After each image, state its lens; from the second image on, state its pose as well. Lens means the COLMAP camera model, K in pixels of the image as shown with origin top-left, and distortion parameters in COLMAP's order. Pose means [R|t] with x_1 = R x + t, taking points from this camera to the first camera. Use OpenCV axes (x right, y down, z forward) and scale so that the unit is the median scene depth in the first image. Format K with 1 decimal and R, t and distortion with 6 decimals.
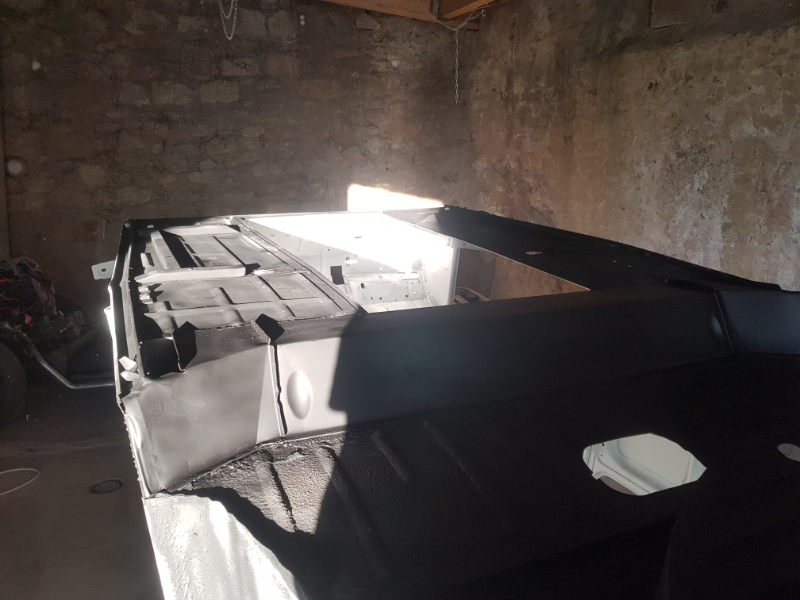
lens RADIAL K [[645.7, 0, 401.4], [0, 645.7, 293.4], [0, 0, 1]] dist [0.053794, -0.086314]
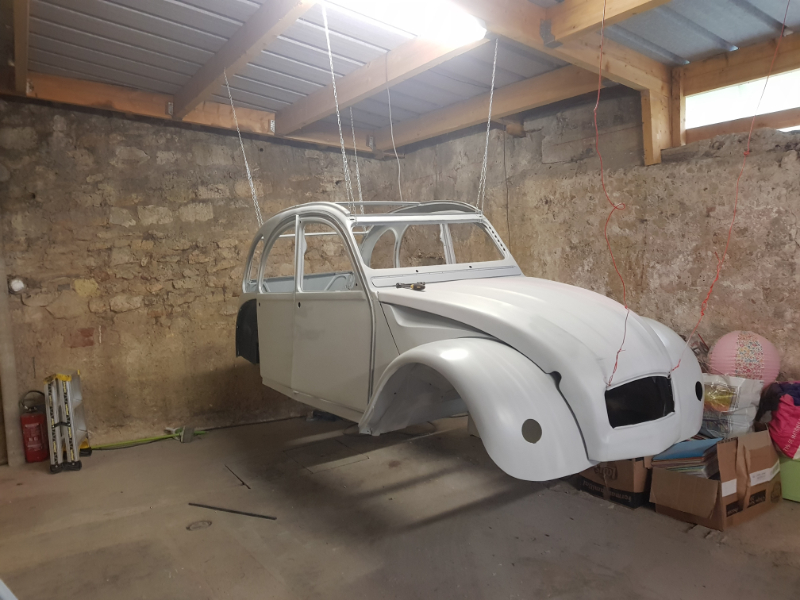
lens RADIAL K [[645.7, 0, 406.7], [0, 645.7, 304.1], [0, 0, 1]] dist [0.053794, -0.086314]
pose [[0.975693, -0.069674, 0.207771, -0.172501], [0.094053, 0.989487, -0.109857, 0.026640], [-0.197933, 0.126728, 0.971989, -0.229010]]
